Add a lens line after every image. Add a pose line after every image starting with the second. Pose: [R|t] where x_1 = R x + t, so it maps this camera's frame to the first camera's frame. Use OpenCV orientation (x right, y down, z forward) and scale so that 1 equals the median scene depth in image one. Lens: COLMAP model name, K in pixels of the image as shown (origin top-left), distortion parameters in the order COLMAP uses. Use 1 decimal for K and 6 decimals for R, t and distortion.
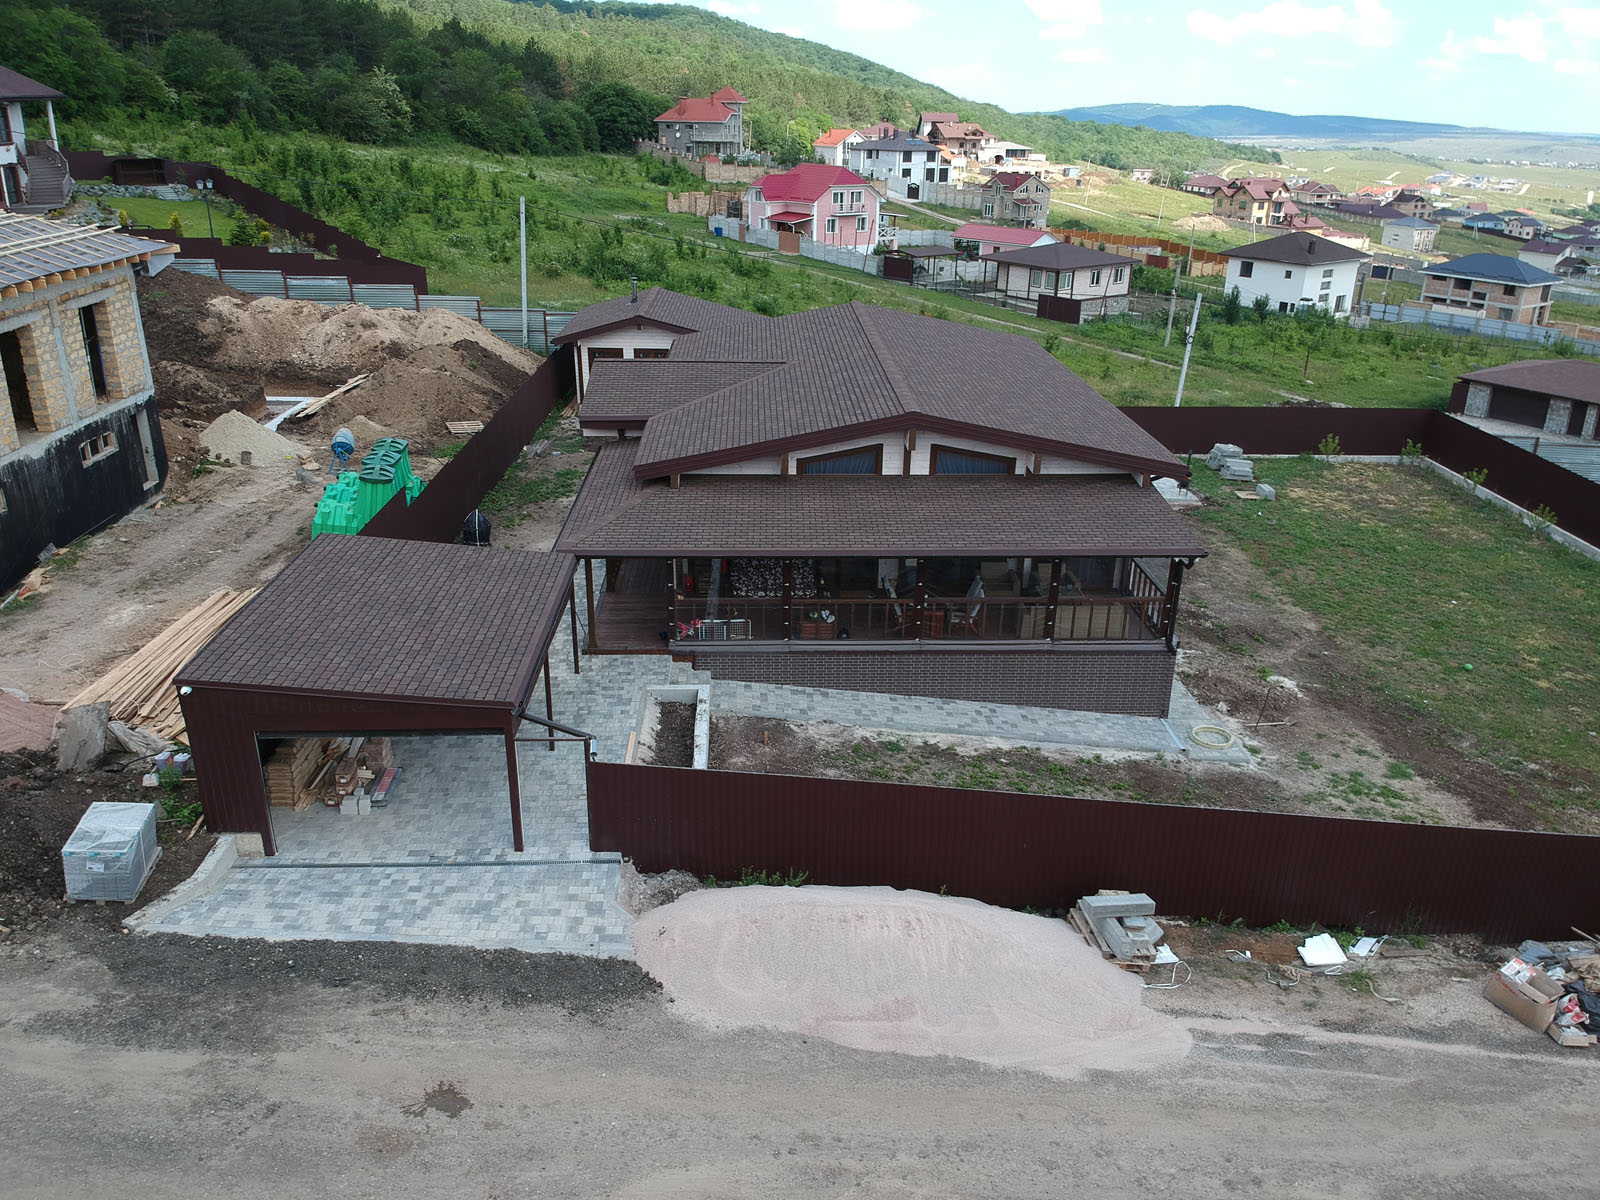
lens RADIAL K [[1168.3, 0, 783.4], [0, 1168.3, 624.4], [0, 0, 1]] dist [0.028095, -0.090946]
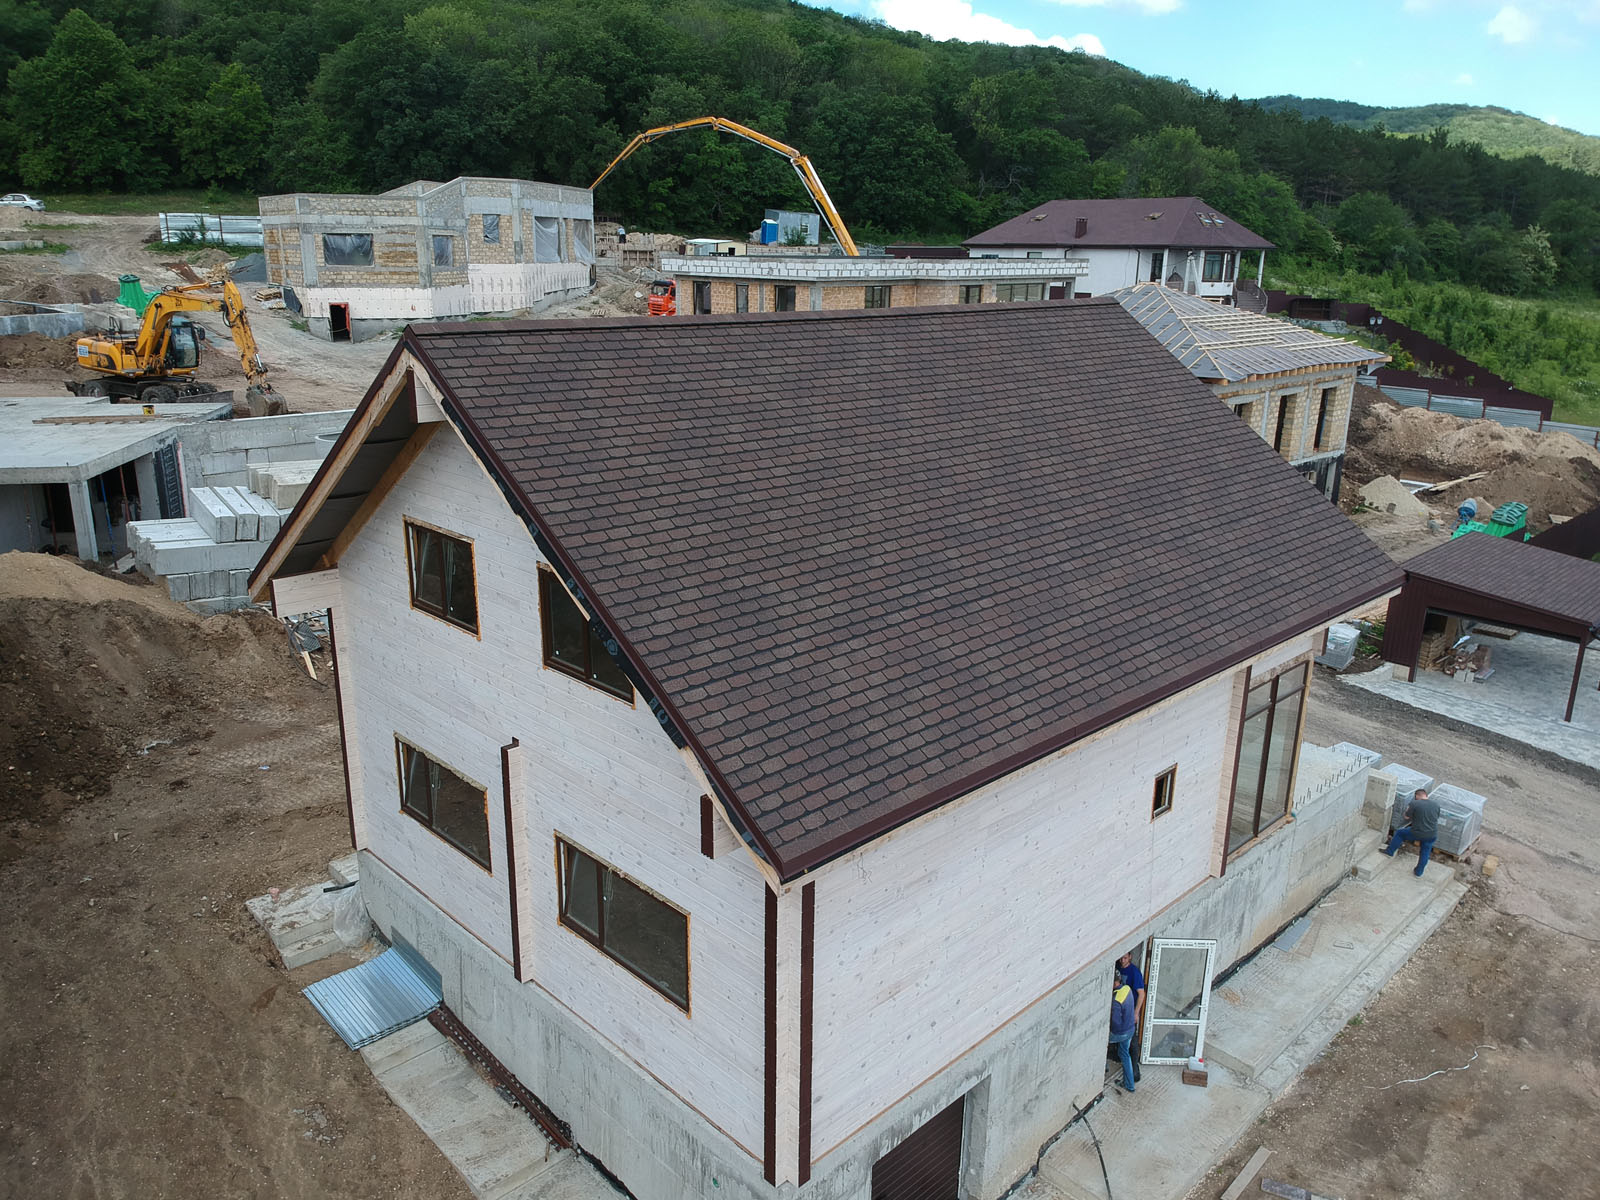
lens RADIAL K [[1168.3, 0, 809.4], [0, 1168.3, 616.8], [0, 0, 1]] dist [0.028095, -0.090946]
pose [[0.675938, 0.213324, -0.705408, 0.039980], [-0.295209, 0.955414, 0.006052, 0.086984], [0.675247, 0.204152, 0.708776, -0.208810]]
